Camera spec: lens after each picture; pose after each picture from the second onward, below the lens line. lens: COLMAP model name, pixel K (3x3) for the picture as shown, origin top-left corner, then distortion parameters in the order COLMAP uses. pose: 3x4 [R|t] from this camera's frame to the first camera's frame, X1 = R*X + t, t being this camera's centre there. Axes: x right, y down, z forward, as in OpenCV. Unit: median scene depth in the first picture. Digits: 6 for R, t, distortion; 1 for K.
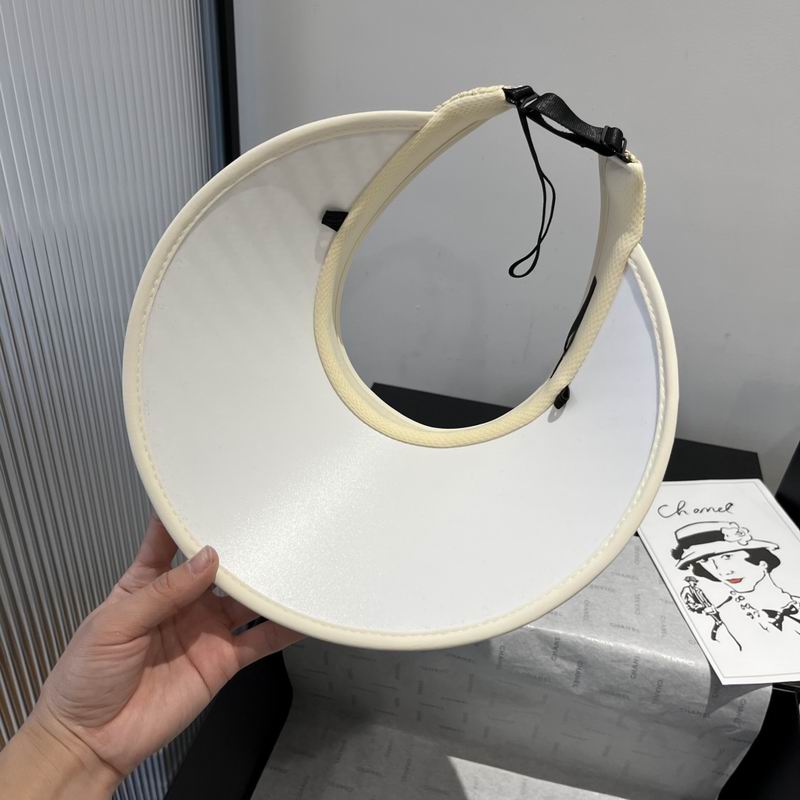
lens RADIAL K [[836.7, 0, 411.4], [0, 836.7, 396.3], [0, 0, 1]] dist [-0.002122, 0.000000]
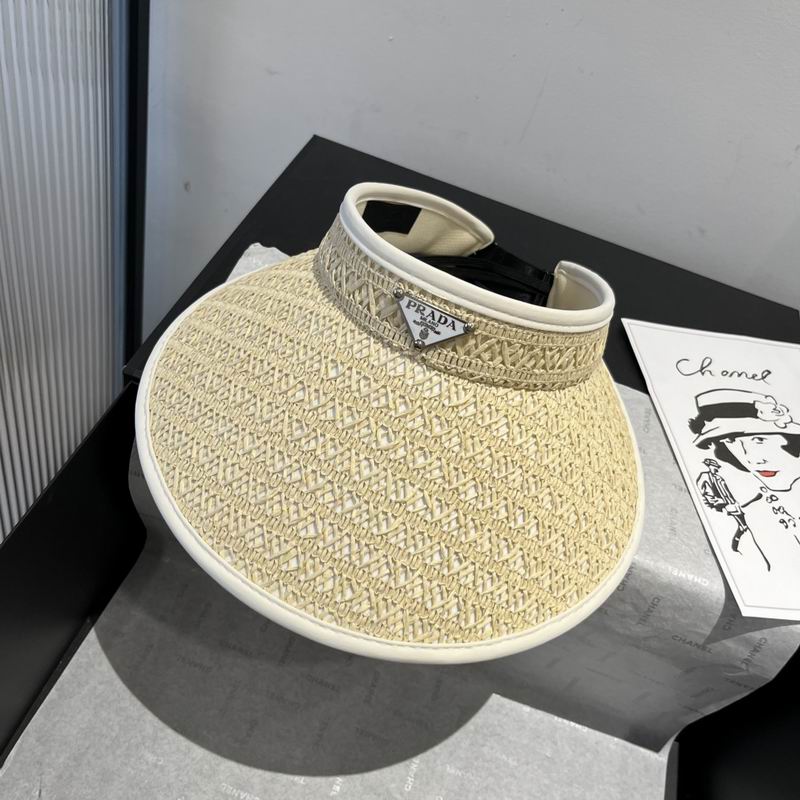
lens RADIAL K [[836.7, 0, 421.5], [0, 836.7, 391.2], [0, 0, 1]] dist [-0.002122, 0.000000]
pose [[0.984179, 0.149211, 0.095535, 0.007002], [-0.165013, 0.968281, 0.187622, 0.064819], [-0.064510, -0.200419, 0.977584, 0.324376]]
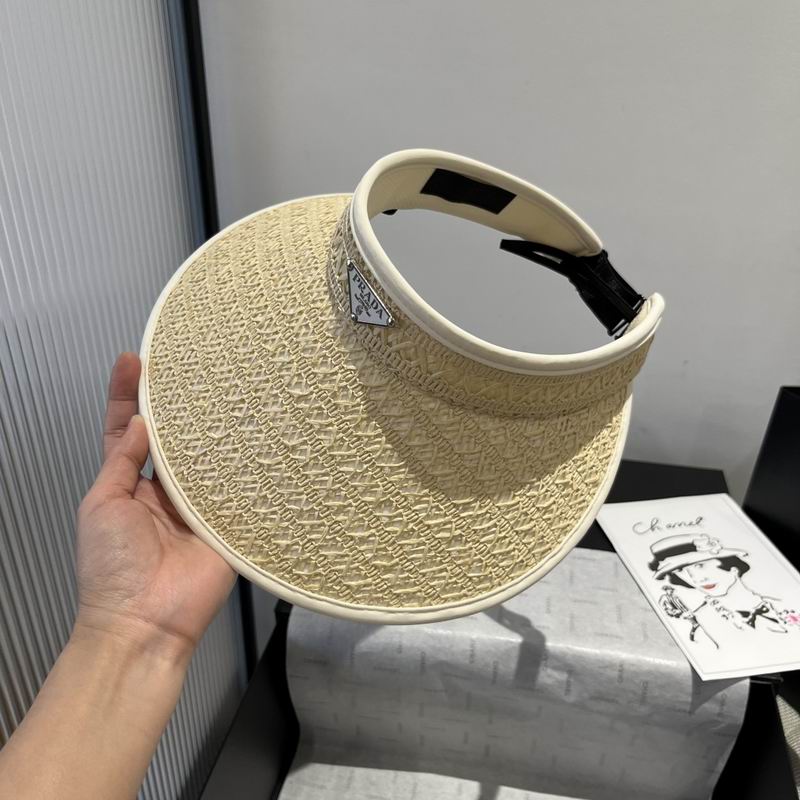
lens RADIAL K [[836.7, 0, 406.4], [0, 836.7, 398.4], [0, 0, 1]] dist [-0.002122, 0.000000]
pose [[0.997681, -0.065878, 0.017133, -0.000725], [0.066983, 0.994941, -0.074866, 0.036460], [-0.012114, 0.075840, 0.997046, -0.079673]]
